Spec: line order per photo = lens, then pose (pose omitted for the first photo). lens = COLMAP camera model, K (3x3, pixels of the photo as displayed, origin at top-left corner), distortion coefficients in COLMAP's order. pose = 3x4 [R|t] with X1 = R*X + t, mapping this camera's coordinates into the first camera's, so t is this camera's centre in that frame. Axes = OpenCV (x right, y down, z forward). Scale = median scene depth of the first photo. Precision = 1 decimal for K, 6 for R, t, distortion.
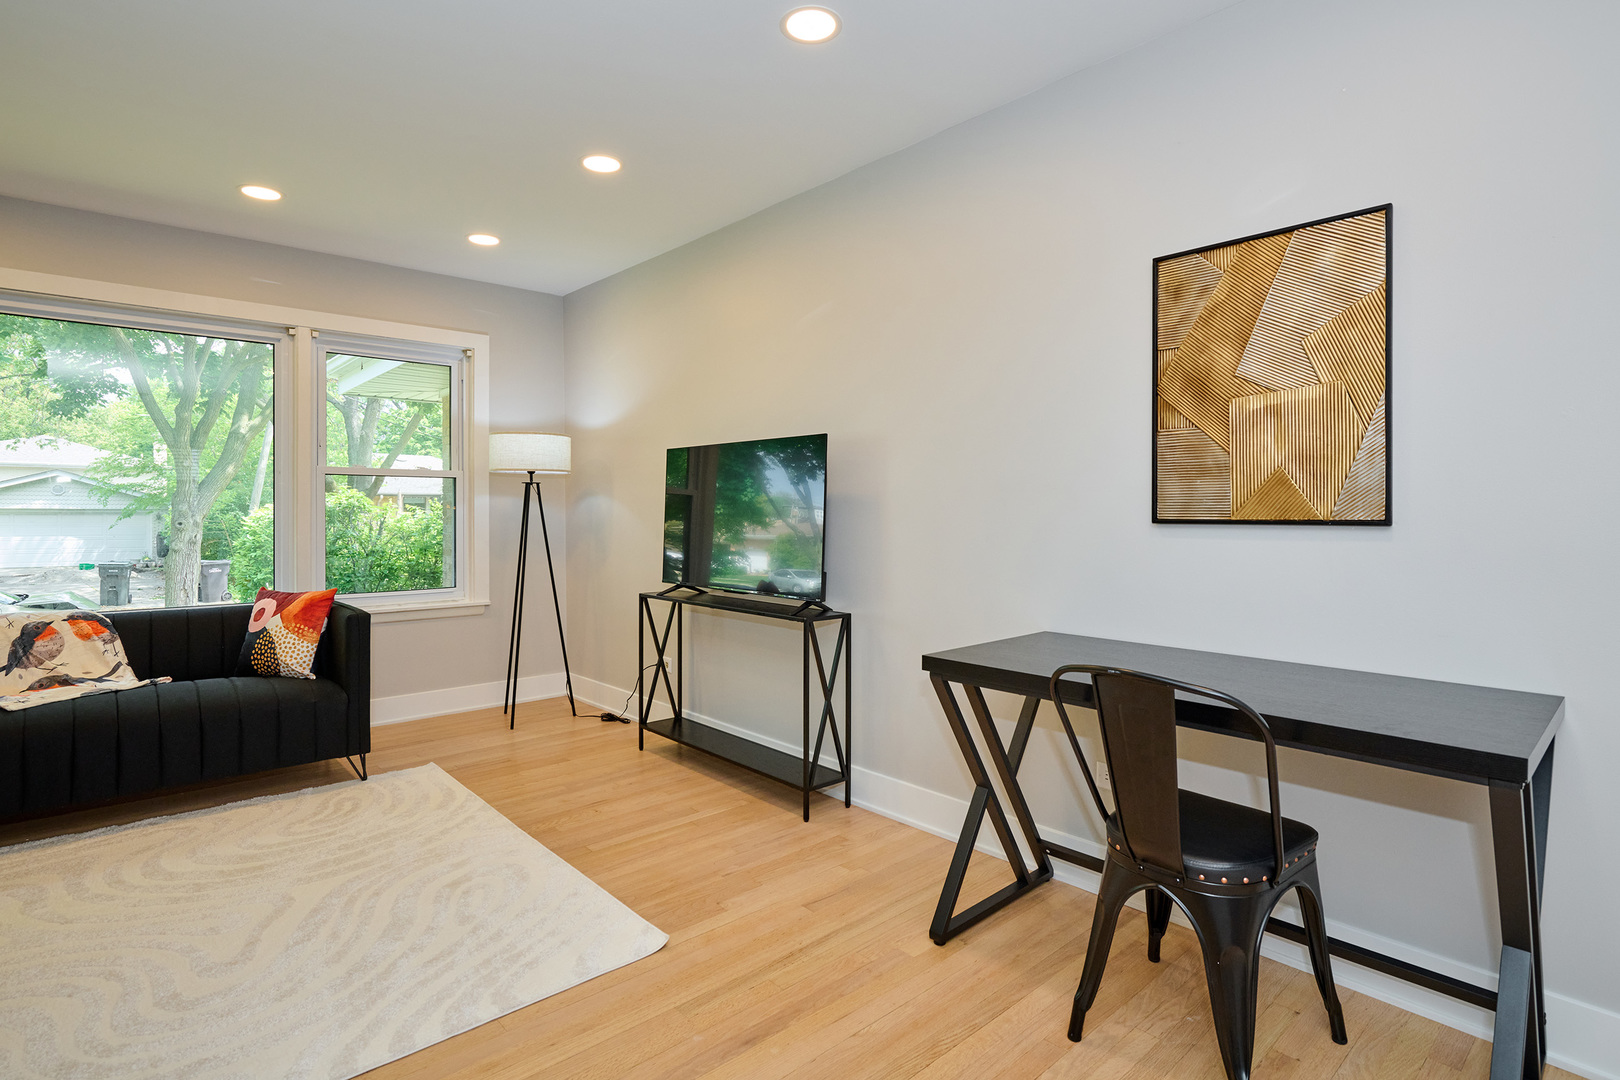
lens RADIAL K [[829.7, 0, 808.3], [0, 829.7, 531.0], [0, 0, 1]] dist [-0.003597, -0.000588]
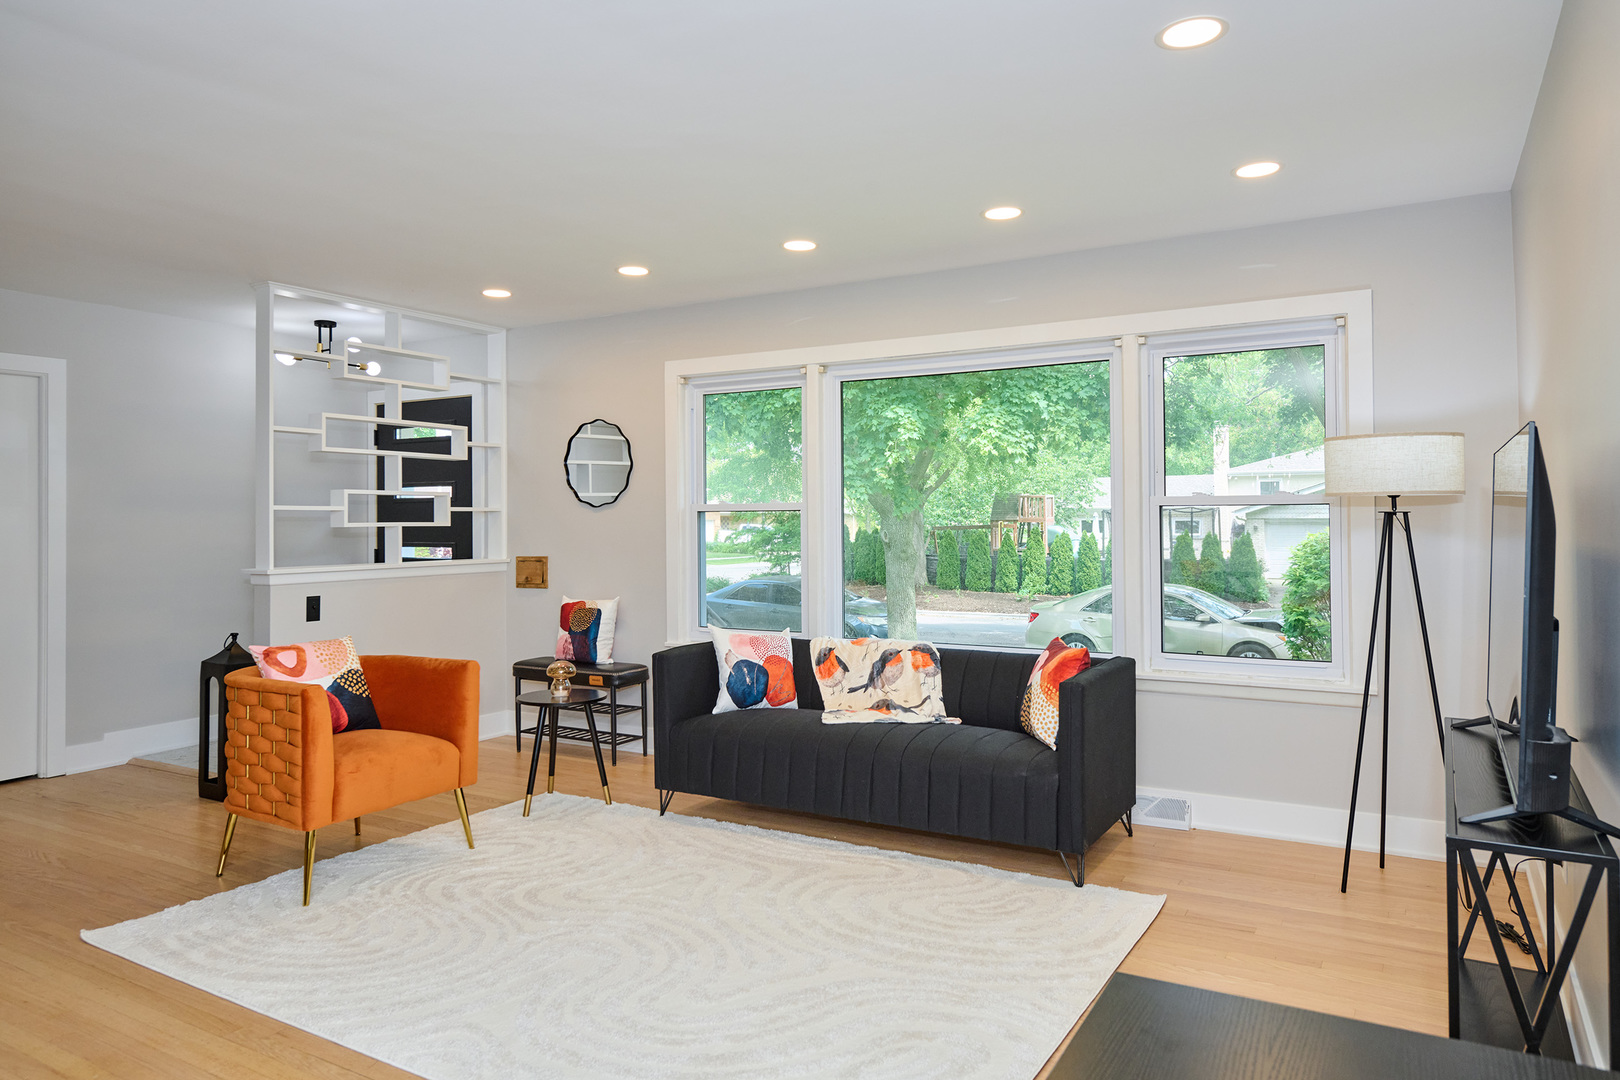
lens RADIAL K [[1072.3, 0, 808.5], [0, 1072.3, 522.5], [0, 0, 1]] dist [0.021446, 0.001239]
pose [[0.294896, 0.002160, -0.955527, 0.471762], [-0.014506, 0.999892, -0.002217, -0.063150], [0.955419, 0.014514, 0.294895, 0.493530]]
